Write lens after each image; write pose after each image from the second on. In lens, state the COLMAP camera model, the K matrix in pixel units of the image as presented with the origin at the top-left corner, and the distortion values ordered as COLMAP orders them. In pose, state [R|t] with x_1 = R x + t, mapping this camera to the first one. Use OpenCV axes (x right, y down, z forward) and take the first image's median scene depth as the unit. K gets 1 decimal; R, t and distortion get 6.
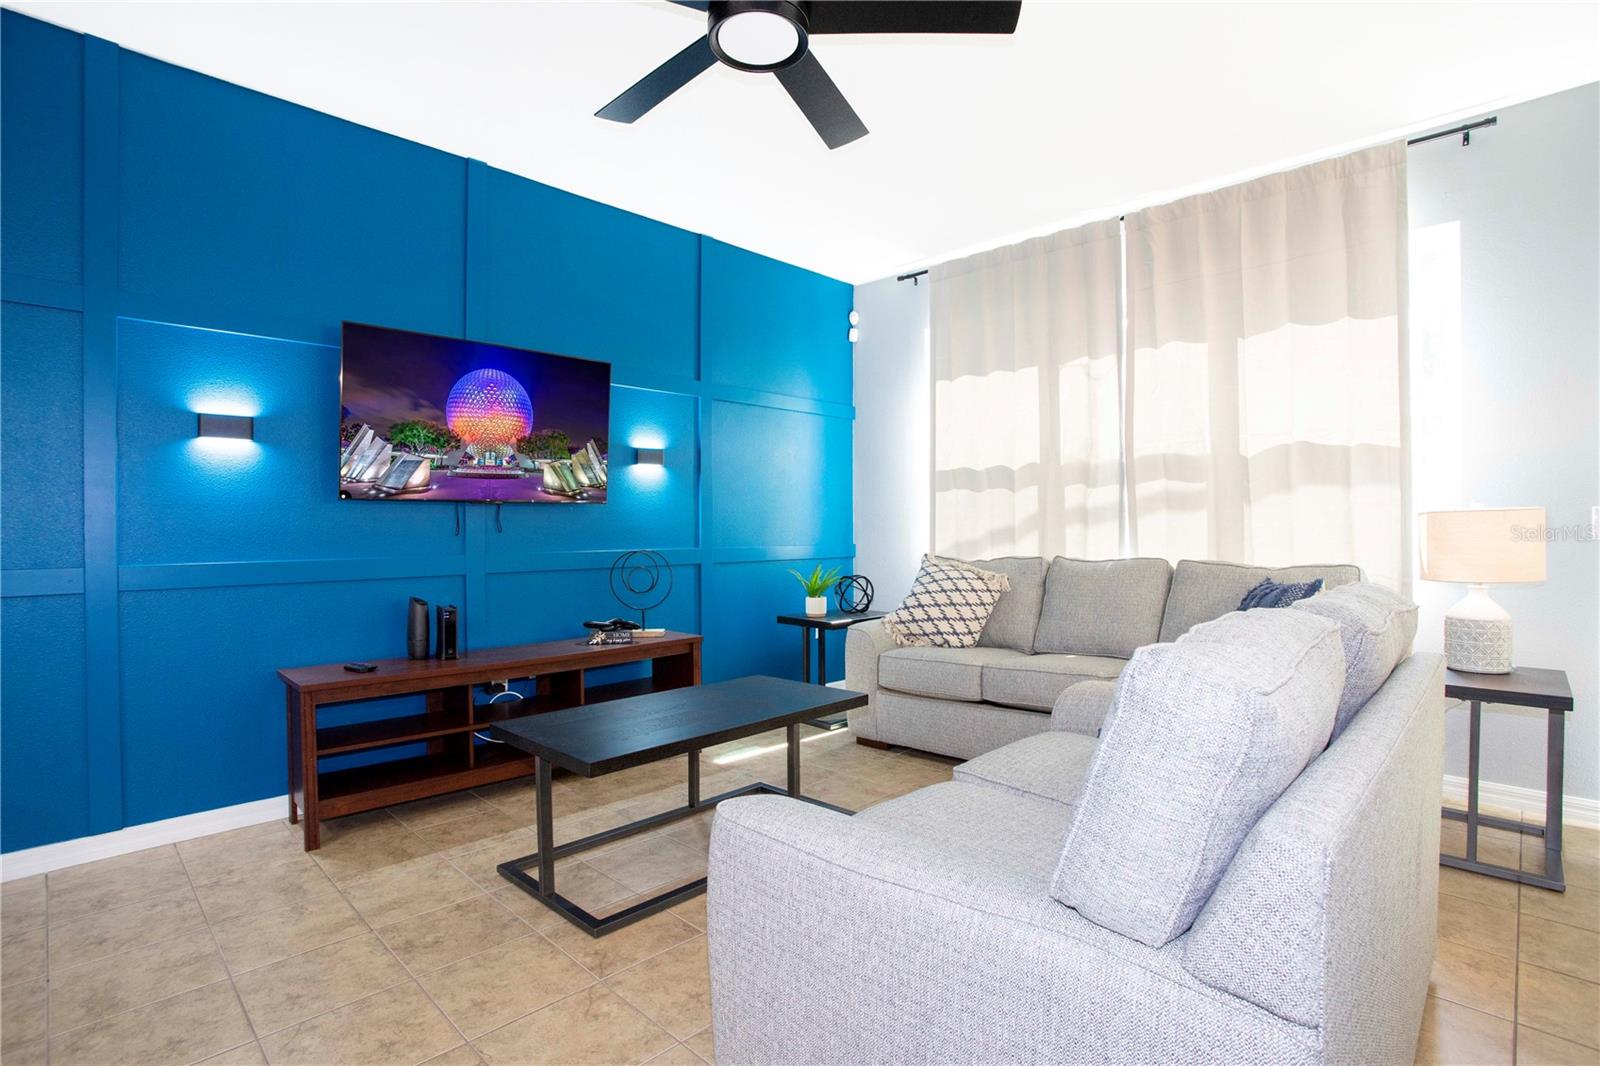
lens RADIAL K [[788.6, 0, 800.0], [0, 788.6, 533.0], [0, 0, 1]] dist [-0.077338, 0.026518]
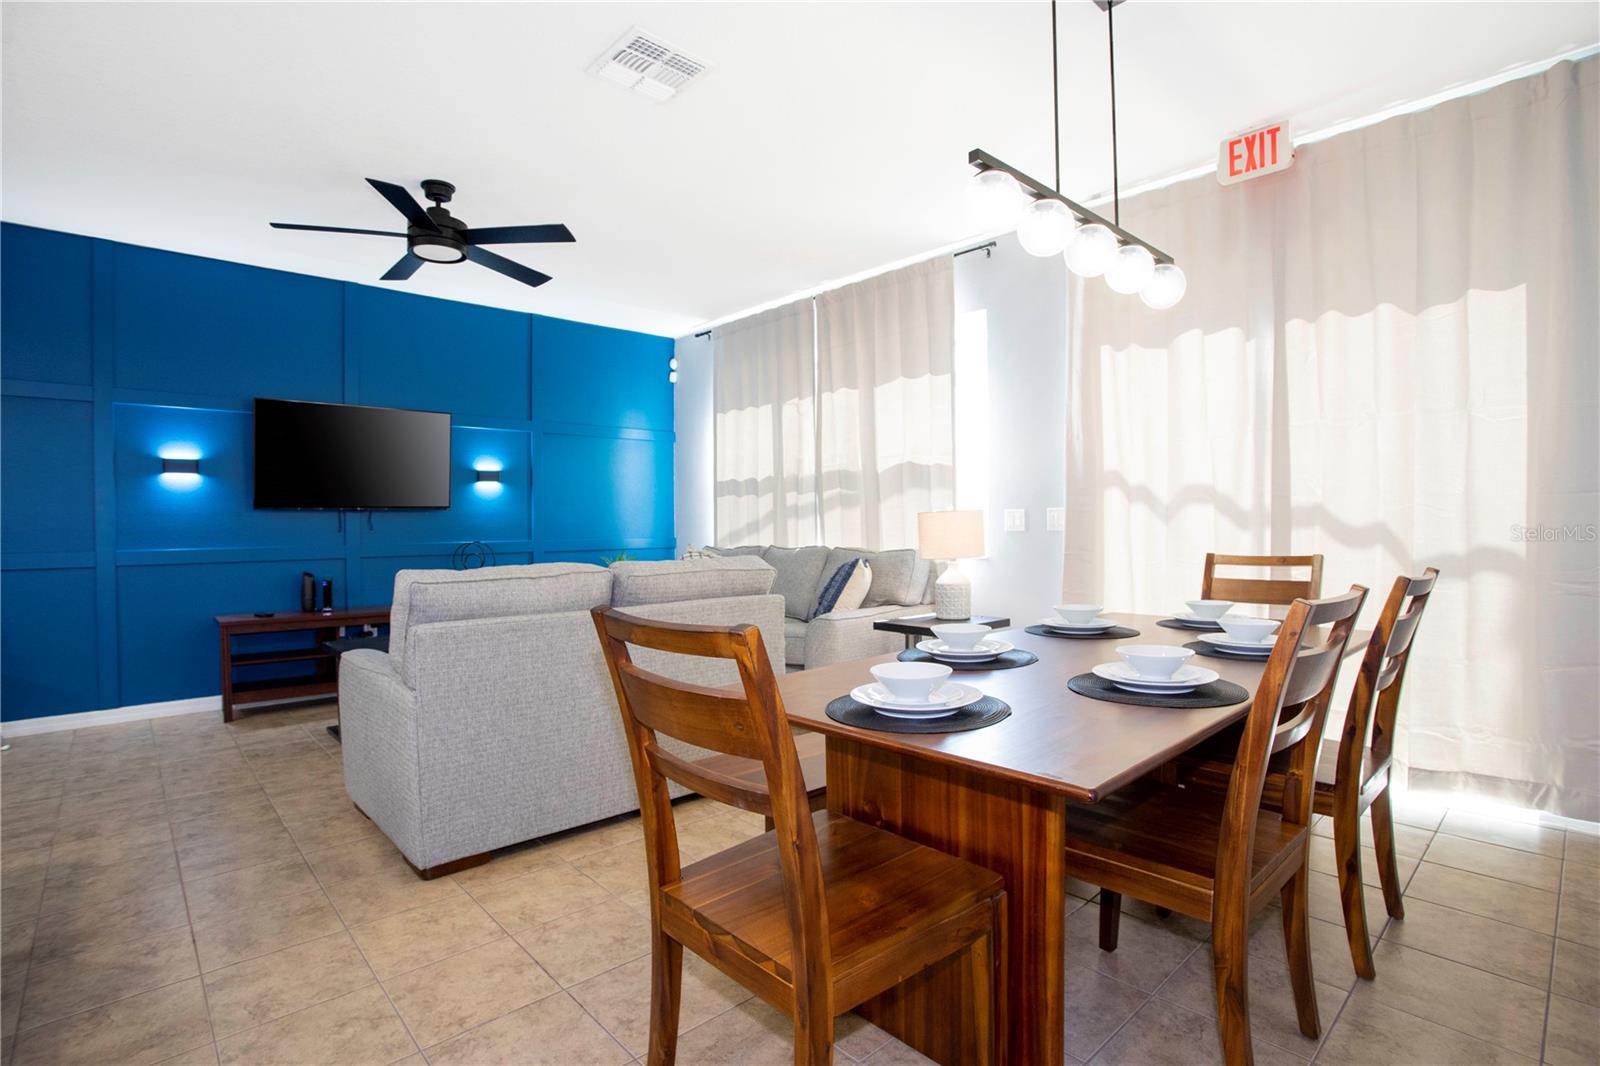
lens RADIAL K [[788.6, 0, 800.0], [0, 788.6, 533.0], [0, 0, 1]] dist [-0.077338, 0.026518]
pose [[0.998612, -0.007248, -0.052177, 0.605376], [0.007337, 0.999972, 0.001512, 0.010087], [0.052164, -0.001893, 0.998637, -0.511885]]
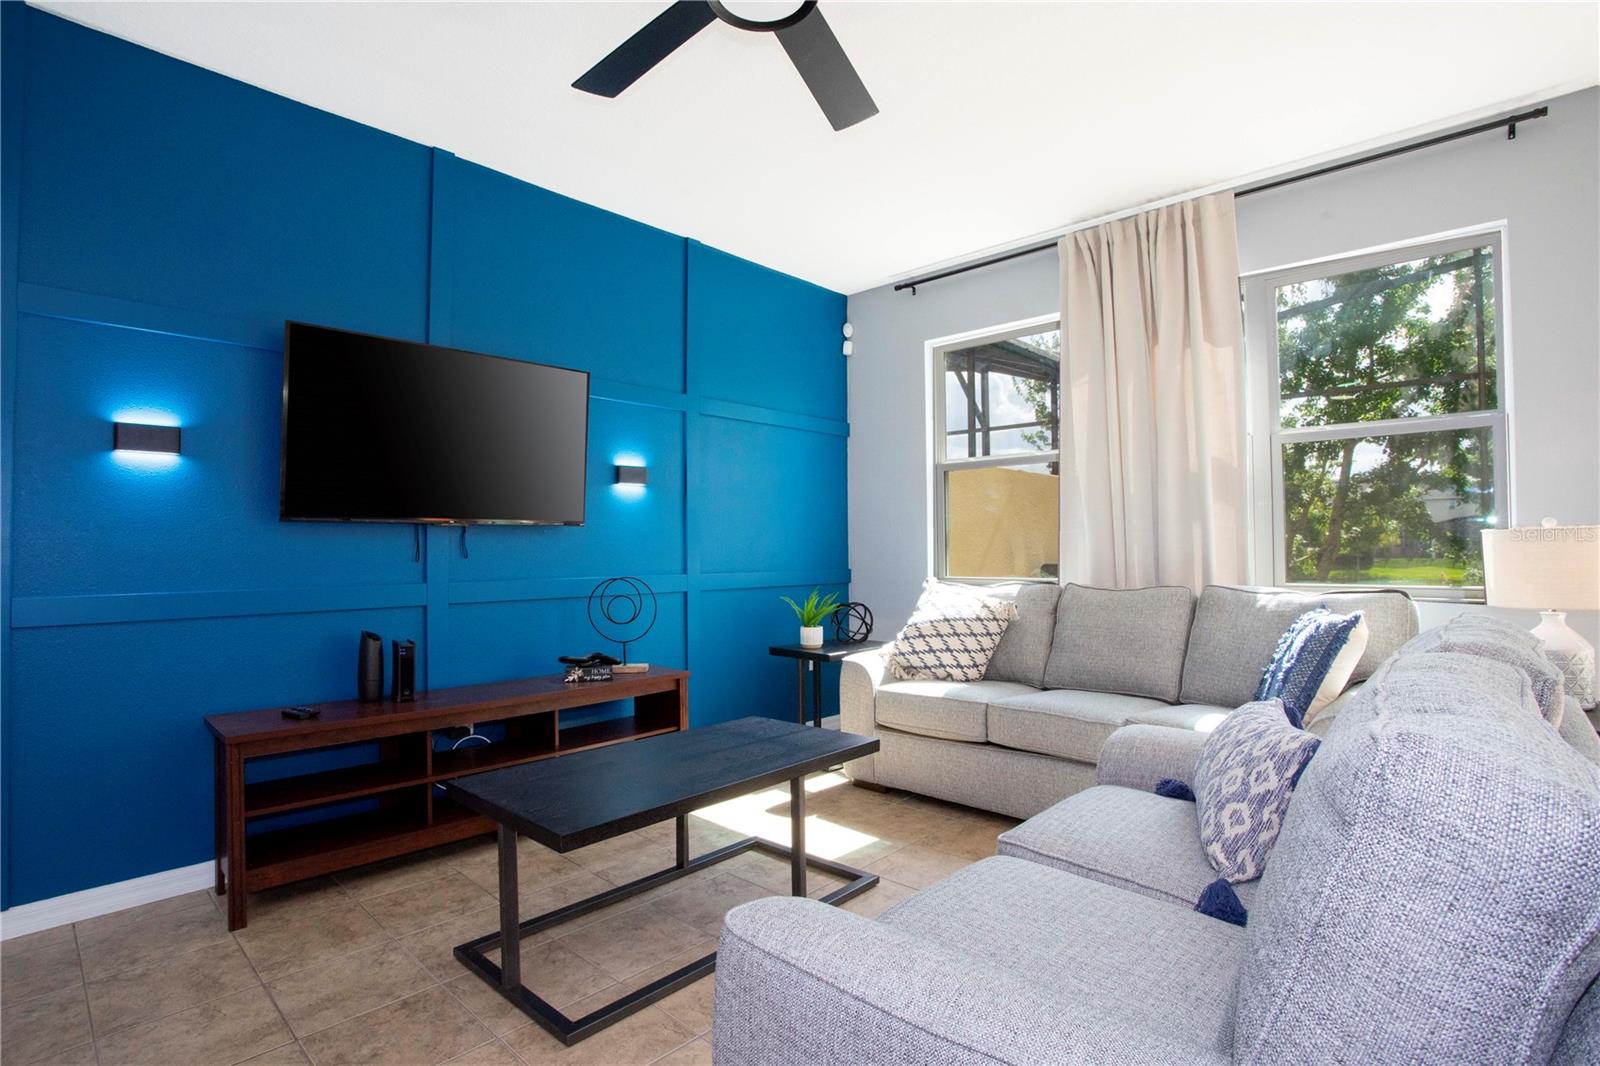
lens RADIAL K [[788.6, 0, 800.0], [0, 788.6, 533.0], [0, 0, 1]] dist [-0.077338, 0.026518]
pose [[0.999700, -0.003542, 0.024242, -0.023194], [0.004276, 0.999532, -0.030291, -0.001214], [-0.024123, 0.030385, 0.999247, 0.107899]]
